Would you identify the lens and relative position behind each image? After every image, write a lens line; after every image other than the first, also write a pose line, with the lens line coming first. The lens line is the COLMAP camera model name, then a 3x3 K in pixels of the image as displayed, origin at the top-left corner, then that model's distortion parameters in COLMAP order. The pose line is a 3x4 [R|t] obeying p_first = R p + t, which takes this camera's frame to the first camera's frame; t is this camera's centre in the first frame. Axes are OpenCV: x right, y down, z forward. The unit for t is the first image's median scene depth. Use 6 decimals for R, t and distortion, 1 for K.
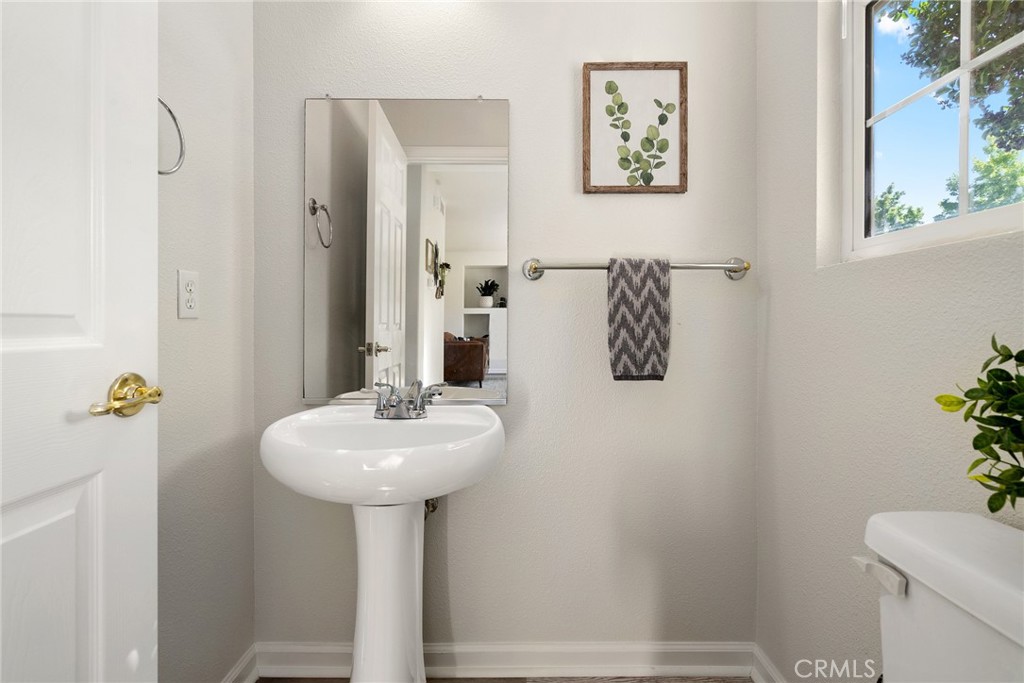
lens RADIAL K [[468.1, 0, 513.2], [0, 468.1, 332.0], [0, 0, 1]] dist [-0.001744, 0.002130]
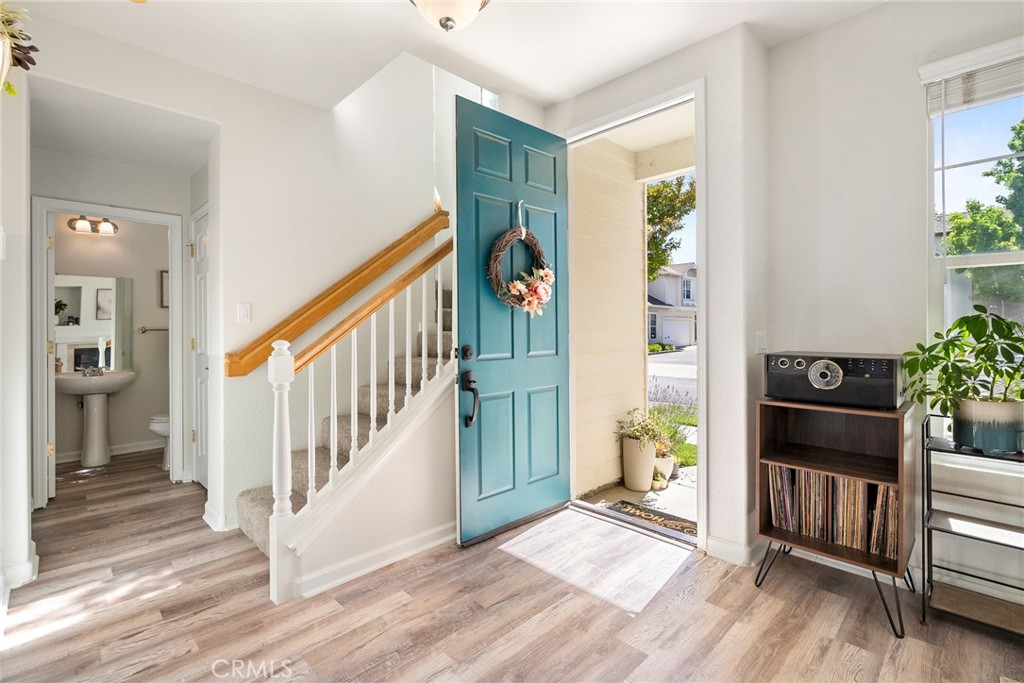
lens RADIAL K [[468.1, 0, 512.9], [0, 468.1, 340.9], [0, 0, 1]] dist [-0.001744, 0.002130]
pose [[0.708799, -0.005430, 0.705390, -0.112075], [0.012484, 0.999910, -0.004847, -0.000691], [-0.705300, 0.012242, 0.708803, -0.824689]]
